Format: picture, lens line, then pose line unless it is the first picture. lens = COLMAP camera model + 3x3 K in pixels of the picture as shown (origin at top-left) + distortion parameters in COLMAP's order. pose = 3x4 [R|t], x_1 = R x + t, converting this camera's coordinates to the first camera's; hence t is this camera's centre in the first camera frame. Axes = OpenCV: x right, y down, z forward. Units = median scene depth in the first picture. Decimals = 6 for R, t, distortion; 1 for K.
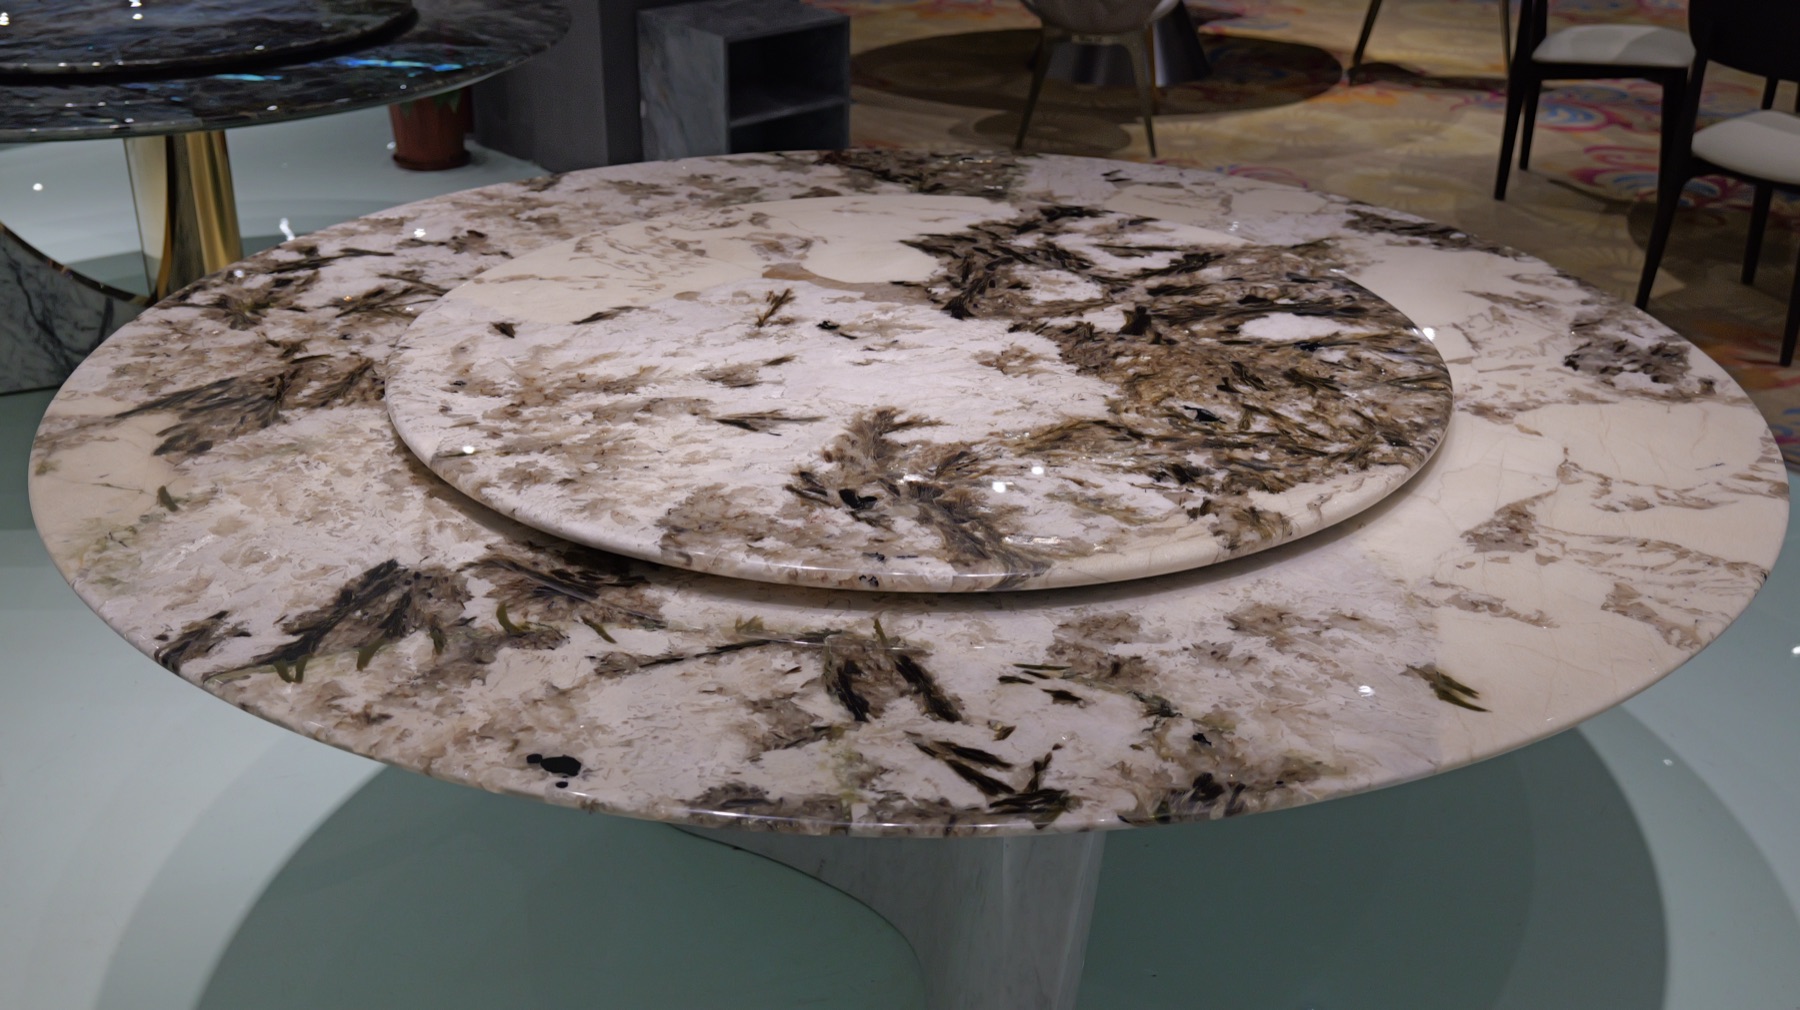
lens RADIAL K [[1891.5, 0, 902.4], [0, 1891.5, 505.2], [0, 0, 1]] dist [0.038541, 0.000000]
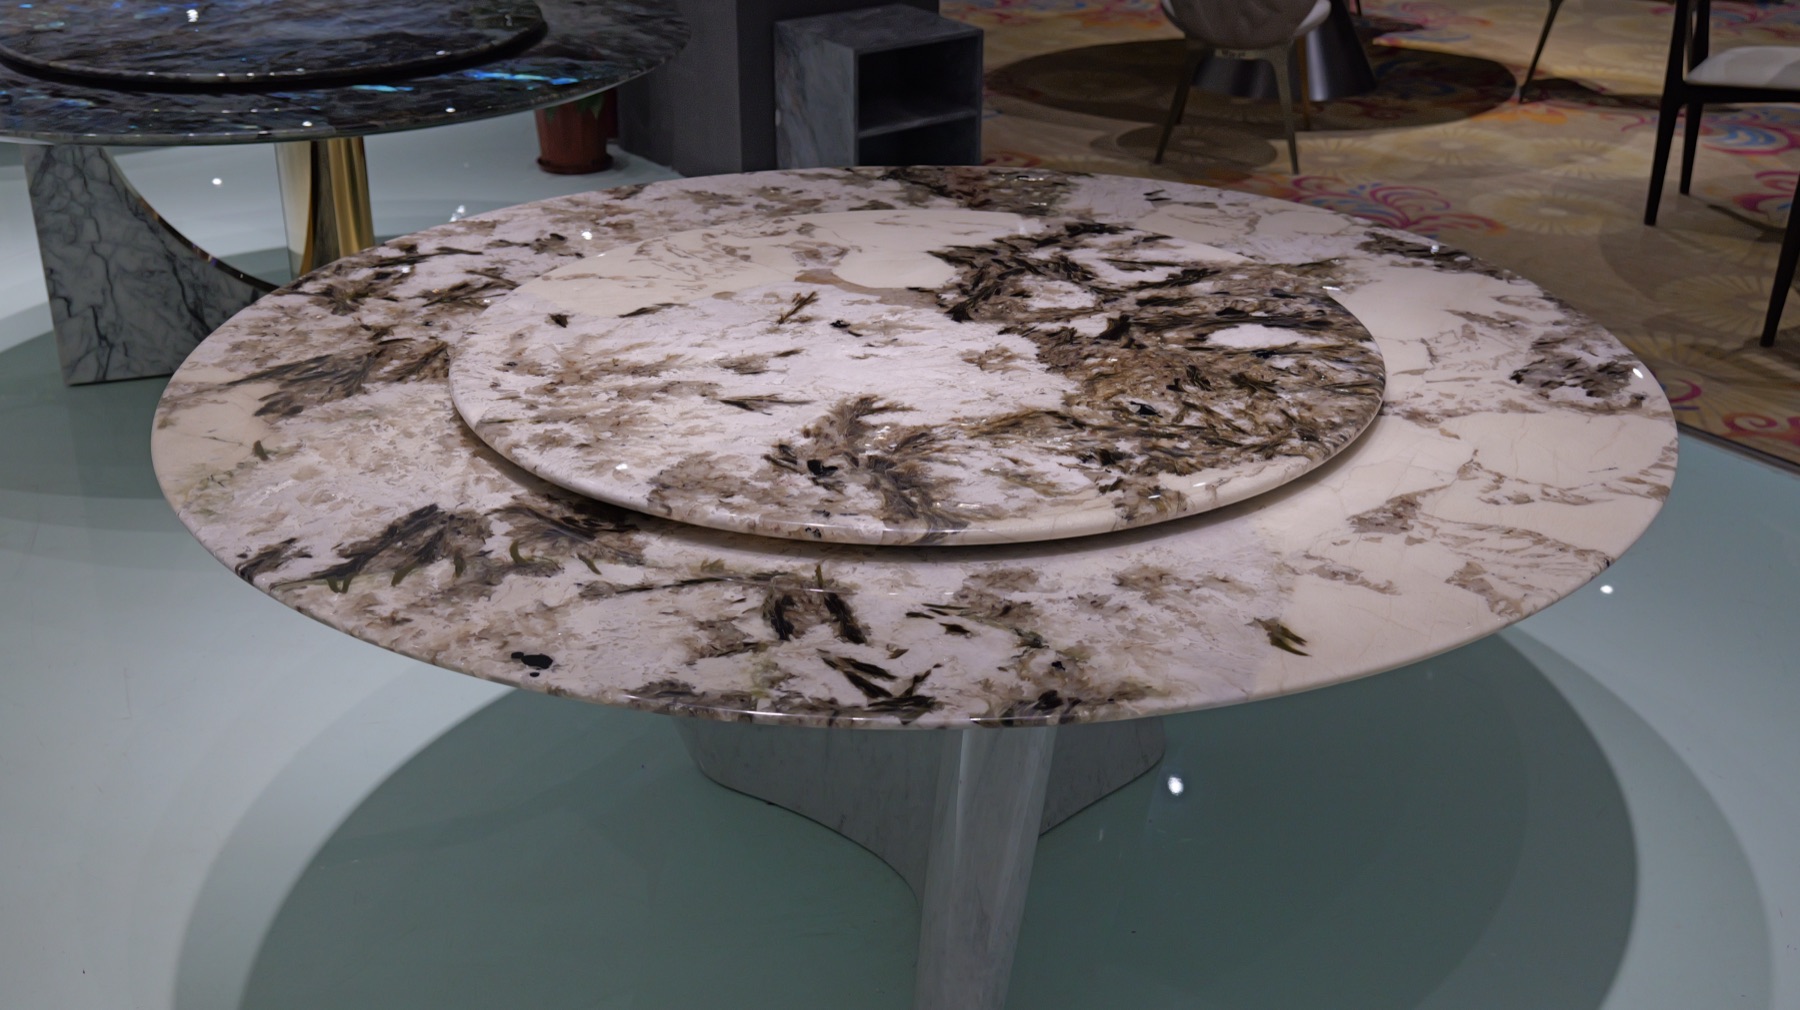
lens RADIAL K [[2088.3, 0, 902.5], [0, 2088.3, 499.9], [0, 0, 1]] dist [0.055653, 0.000000]
pose [[0.993502, 0.035491, -0.108138, 0.152419], [-0.037816, 0.999094, -0.019528, 0.036430], [0.107347, 0.023490, 0.993944, -0.259012]]
